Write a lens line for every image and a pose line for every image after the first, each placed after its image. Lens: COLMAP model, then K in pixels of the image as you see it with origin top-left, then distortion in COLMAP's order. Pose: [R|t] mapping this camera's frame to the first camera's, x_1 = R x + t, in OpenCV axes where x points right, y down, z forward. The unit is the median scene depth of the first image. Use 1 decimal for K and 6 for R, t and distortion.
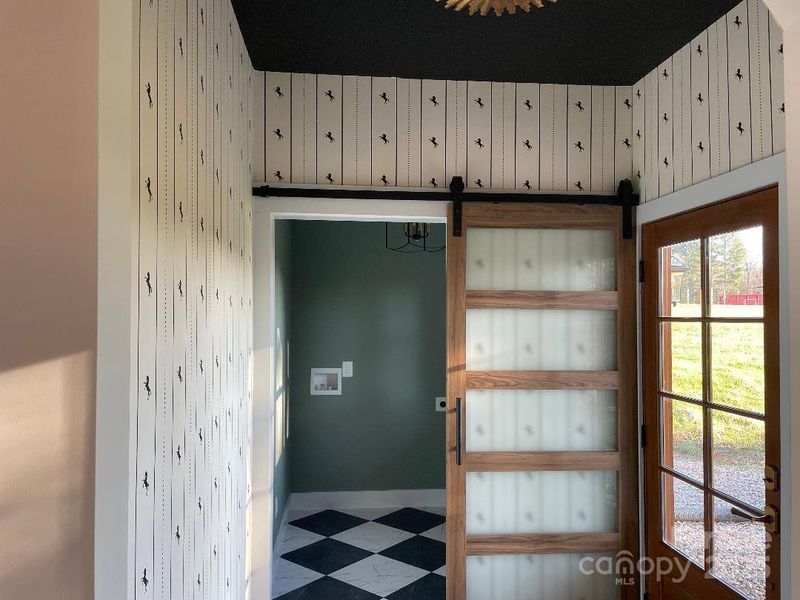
lens RADIAL K [[594.8, 0, 400.0], [0, 594.8, 300.0], [0, 0, 1]] dist [0.096031, -0.125954]
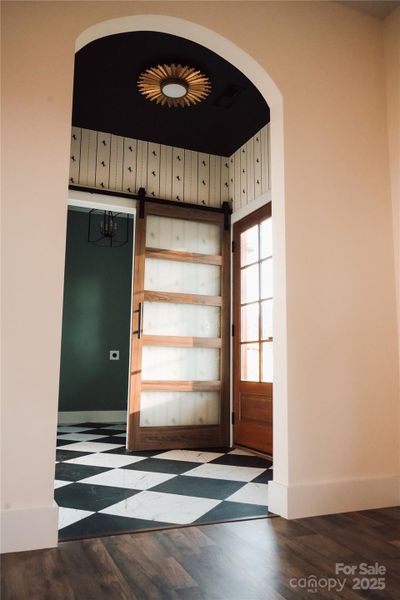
lens RADIAL K [[476.5, 0, 200.0], [0, 476.5, 300.0], [0, 0, 1]] dist [-0.005439, -0.002394]
pose [[0.954477, 0.052914, 0.293553, -0.148725], [-0.015606, 0.991651, -0.128005, 0.325722], [-0.297876, 0.117597, 0.947334, -0.419752]]
